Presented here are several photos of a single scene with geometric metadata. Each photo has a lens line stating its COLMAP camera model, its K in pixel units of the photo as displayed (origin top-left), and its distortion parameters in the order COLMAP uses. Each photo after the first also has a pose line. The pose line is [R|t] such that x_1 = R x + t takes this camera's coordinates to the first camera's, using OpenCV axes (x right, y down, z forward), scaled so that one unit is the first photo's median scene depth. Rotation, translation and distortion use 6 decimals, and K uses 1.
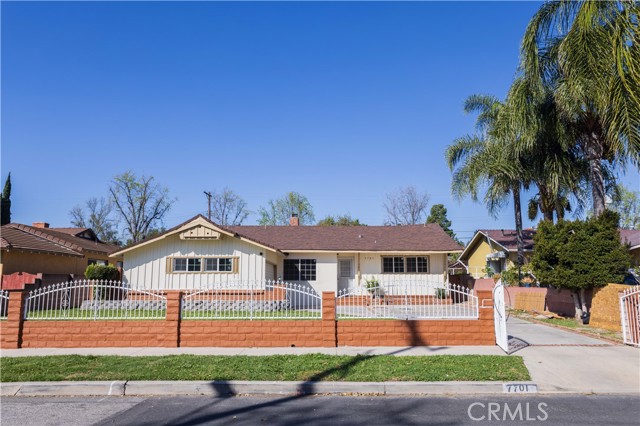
lens RADIAL K [[470.5, 0, 316.7], [0, 470.5, 214.1], [0, 0, 1]] dist [0.011673, -0.003592]
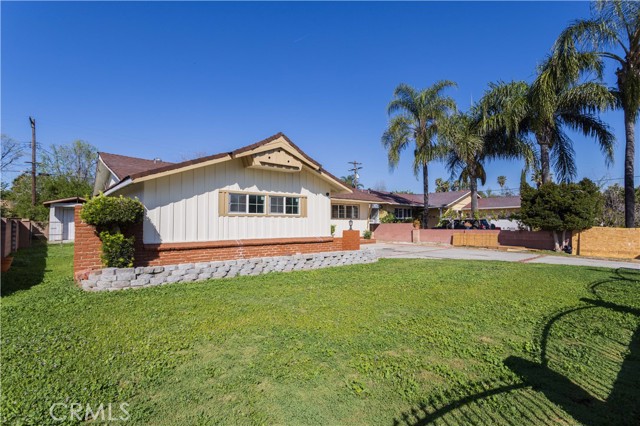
lens RADIAL K [[312.7, 0, 319.8], [0, 312.7, 211.6], [0, 0, 1]] dist [-0.010610, 0.003701]
pose [[0.753989, 0.024249, 0.656439, -0.494936], [-0.090639, 0.993600, 0.067405, 0.078591], [-0.650604, -0.110321, 0.751362, 0.584815]]
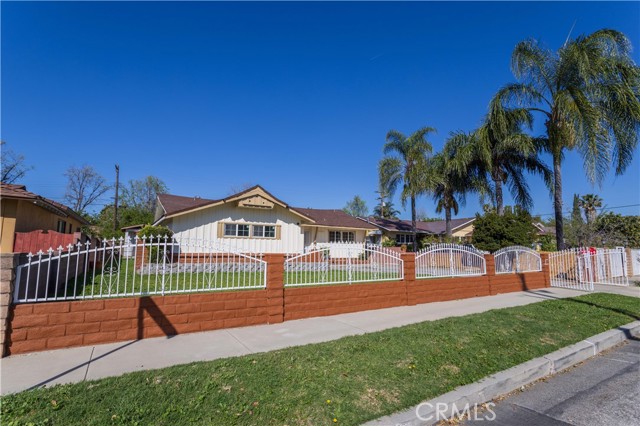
lens RADIAL K [[312.7, 0, 320.3], [0, 312.7, 216.0], [0, 0, 1]] dist [-0.010610, 0.003701]
pose [[0.847523, 0.067251, 0.526481, -0.493129], [-0.086921, 0.996135, 0.012681, 0.049393], [-0.523593, -0.056509, 0.850092, 0.288641]]
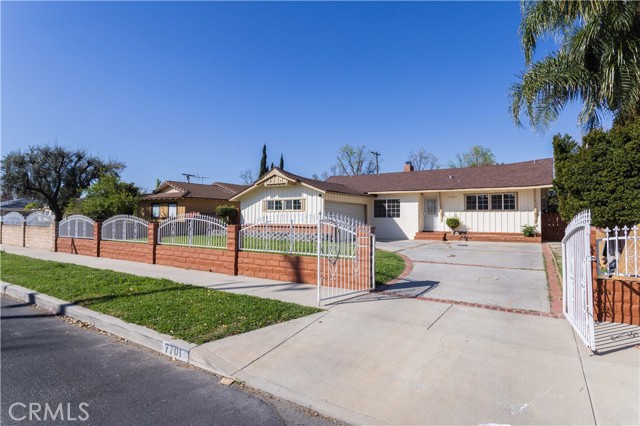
lens RADIAL K [[333.7, 0, 318.1], [0, 333.7, 215.7], [0, 0, 1]] dist [-0.005971, 0.001227]
pose [[0.839029, -0.001175, -0.544086, 0.348844], [0.071729, 0.991508, 0.108471, 0.042350], [0.539338, -0.130037, 0.831988, 0.269224]]
